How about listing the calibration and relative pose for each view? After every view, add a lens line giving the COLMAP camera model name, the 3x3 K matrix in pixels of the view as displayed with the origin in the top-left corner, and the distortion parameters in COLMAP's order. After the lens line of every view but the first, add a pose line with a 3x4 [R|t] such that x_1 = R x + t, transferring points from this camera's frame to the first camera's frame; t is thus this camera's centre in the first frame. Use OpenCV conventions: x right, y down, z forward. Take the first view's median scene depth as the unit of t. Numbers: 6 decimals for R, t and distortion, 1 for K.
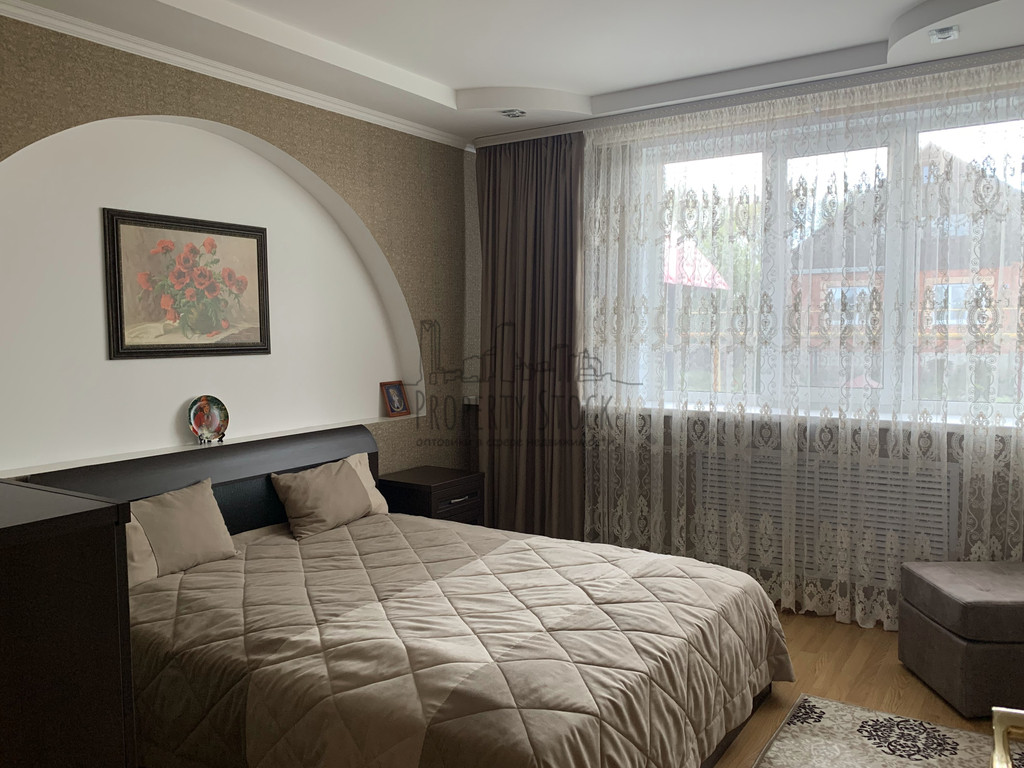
lens RADIAL K [[845.1, 0, 512.0], [0, 845.1, 384.0], [0, 0, 1]] dist [0.046120, -0.058907]
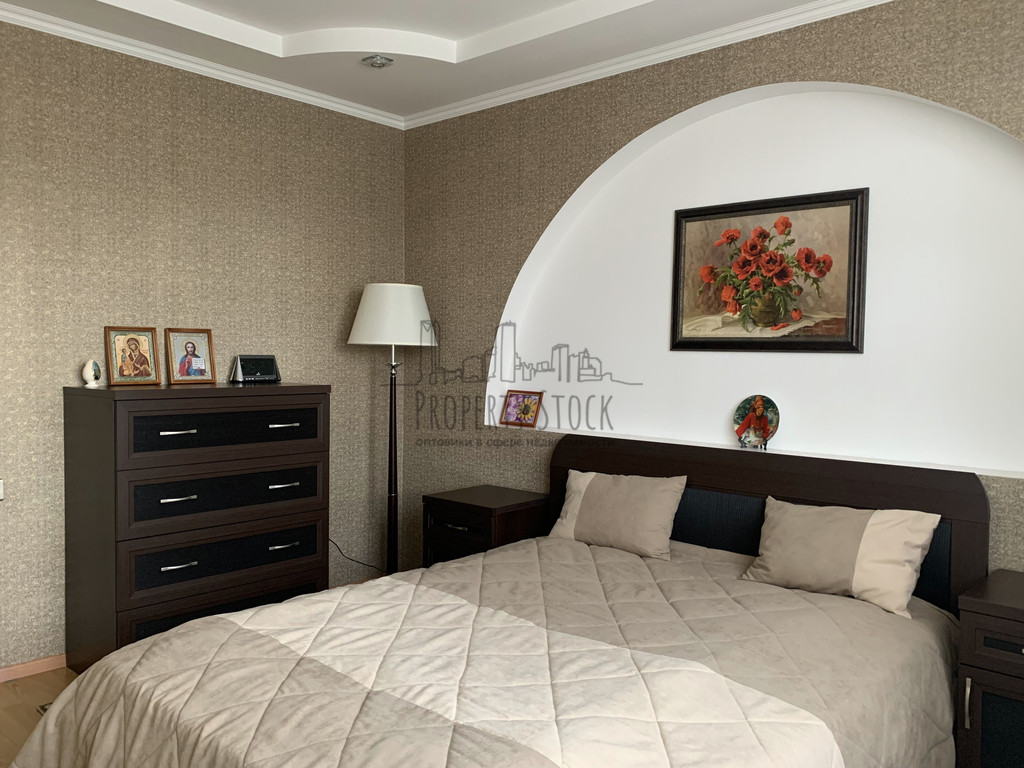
lens RADIAL K [[845.1, 0, 512.0], [0, 845.1, 384.0], [0, 0, 1]] dist [0.046120, -0.058907]
pose [[-0.175766, 0.057136, -0.982773, 0.571534], [-0.068118, 0.995216, 0.070042, -0.043617], [0.982072, 0.079255, -0.171033, 0.904236]]
